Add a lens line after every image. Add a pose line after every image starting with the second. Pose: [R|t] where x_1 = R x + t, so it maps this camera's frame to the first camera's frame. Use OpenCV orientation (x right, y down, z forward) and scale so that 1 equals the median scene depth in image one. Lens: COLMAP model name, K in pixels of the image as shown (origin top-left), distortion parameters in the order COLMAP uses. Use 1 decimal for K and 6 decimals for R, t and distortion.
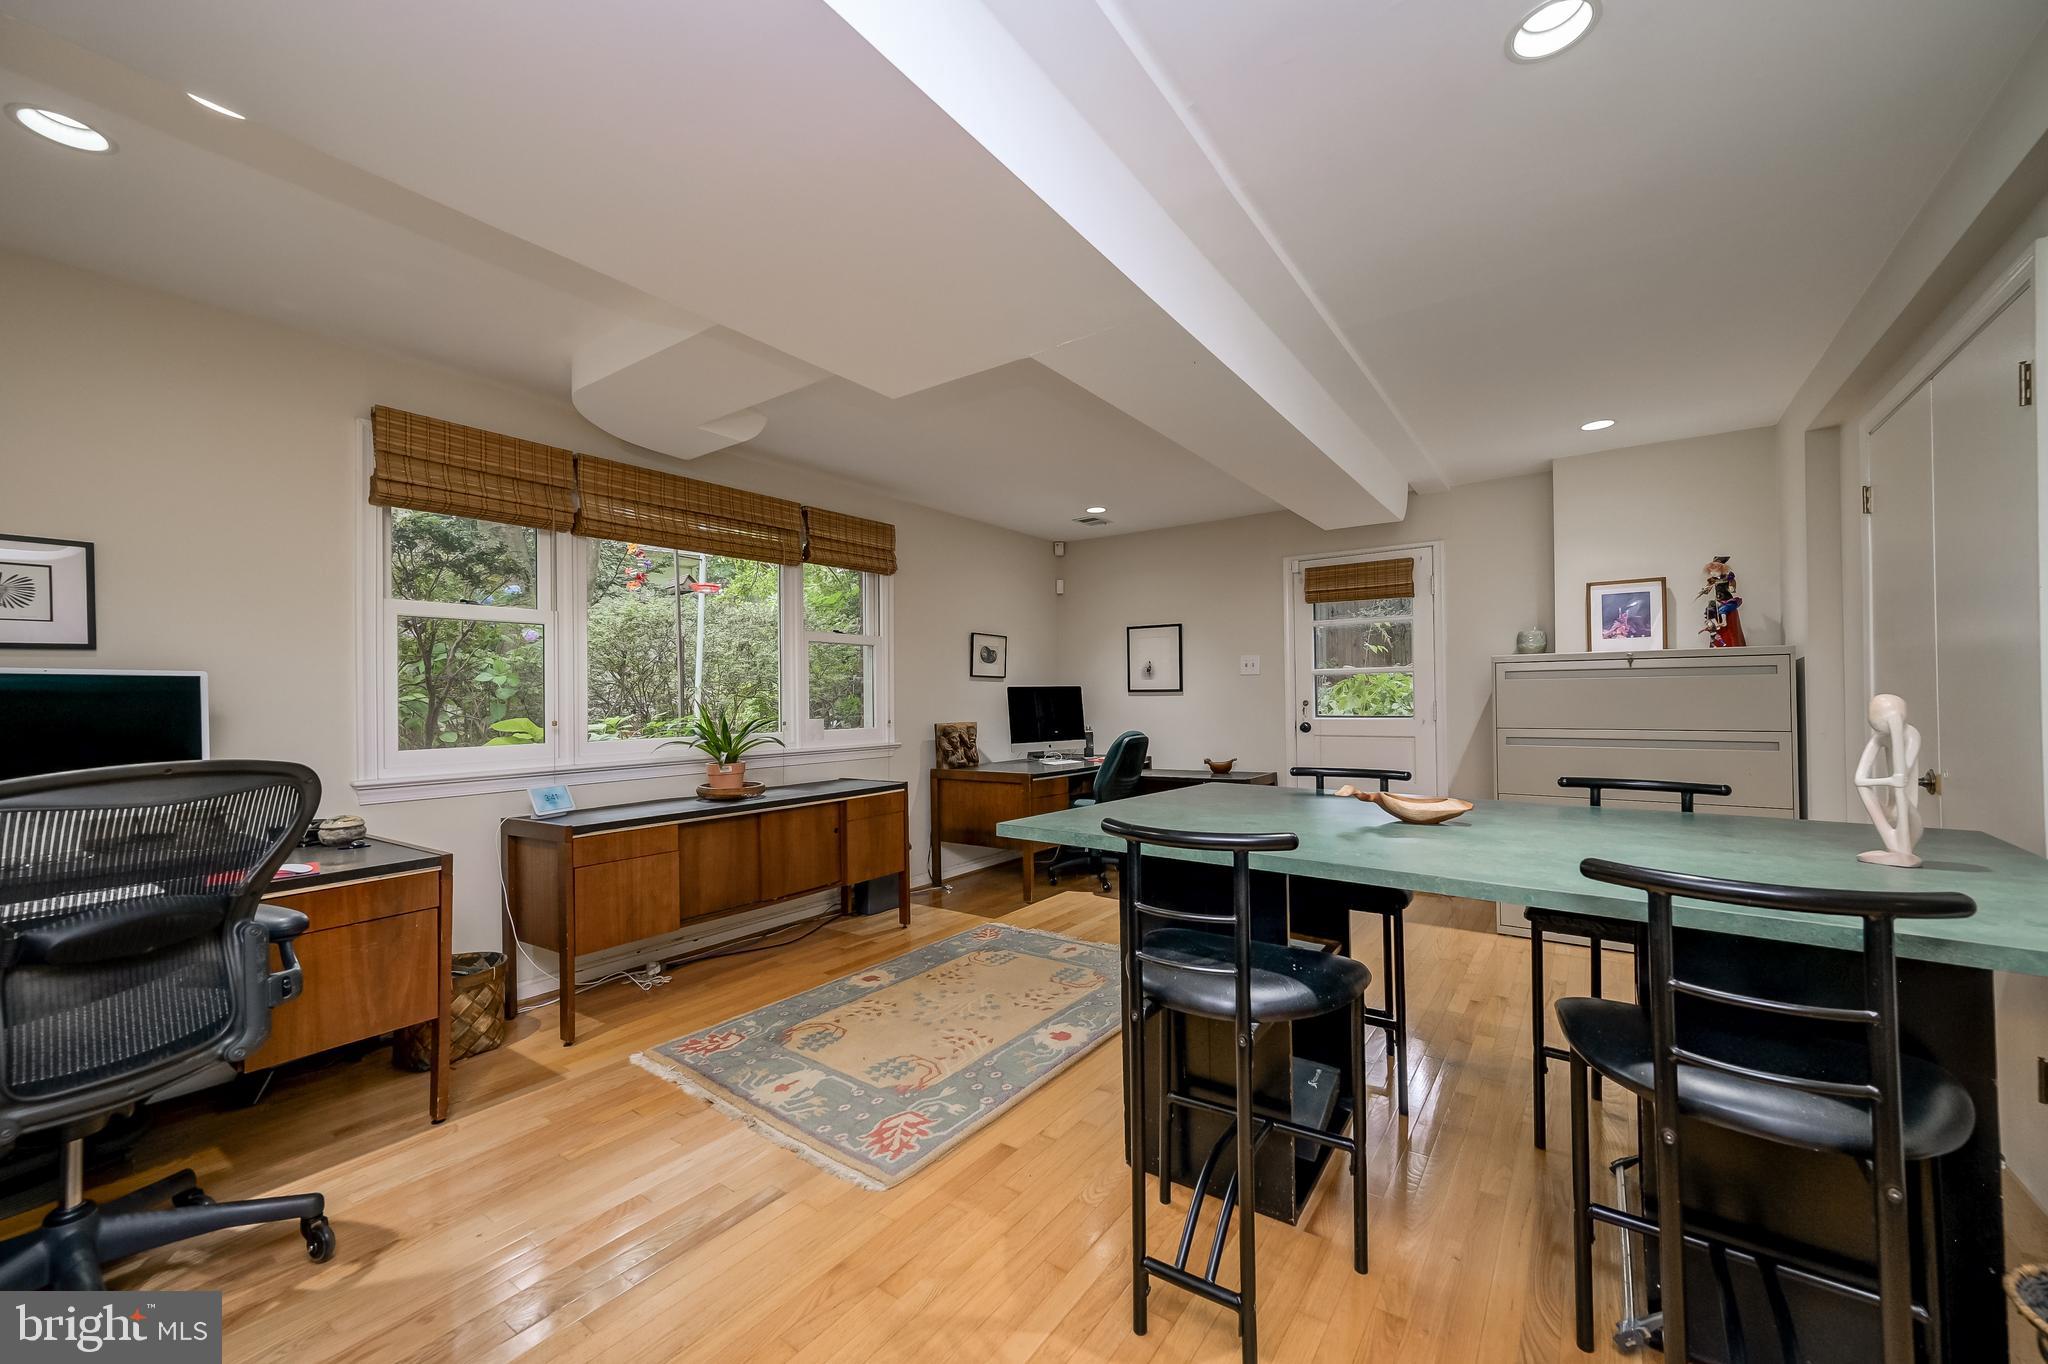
lens RADIAL K [[799.2, 0, 1024.0], [0, 799.2, 682.0], [0, 0, 1]] dist [0.009893, 0.000068]
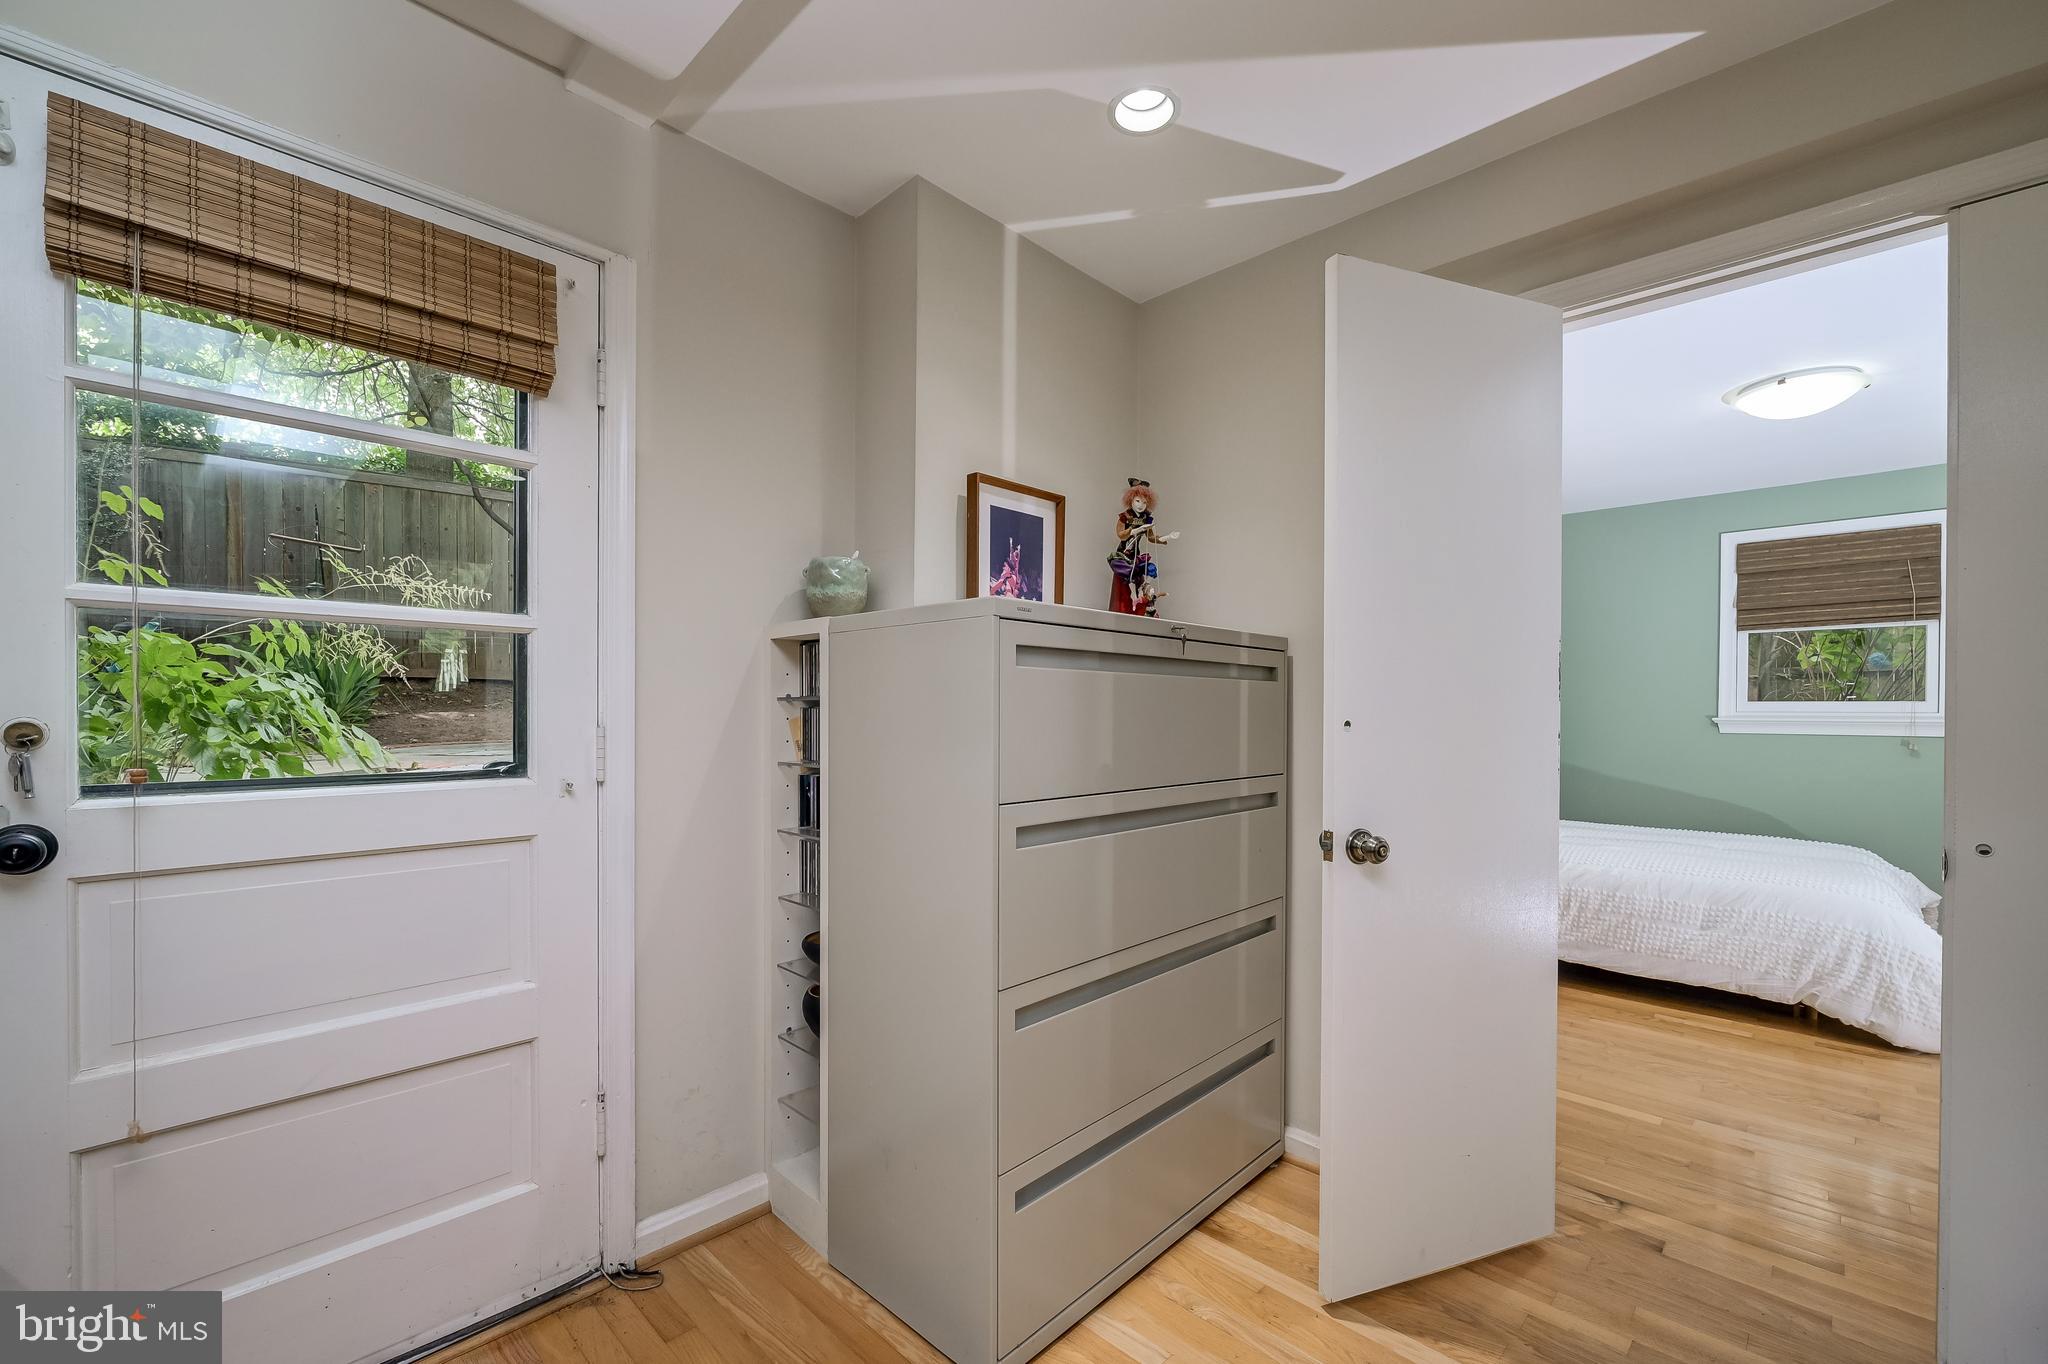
lens RADIAL K [[833.6, 0, 1016.0], [0, 833.6, 714.1], [0, 0, 1]] dist [-0.001416, -0.000206]
pose [[0.153689, 0.001843, 0.988117, 0.221803], [-0.027236, 0.999626, 0.002372, 0.016006], [-0.987744, -0.027277, 0.153682, 0.893090]]
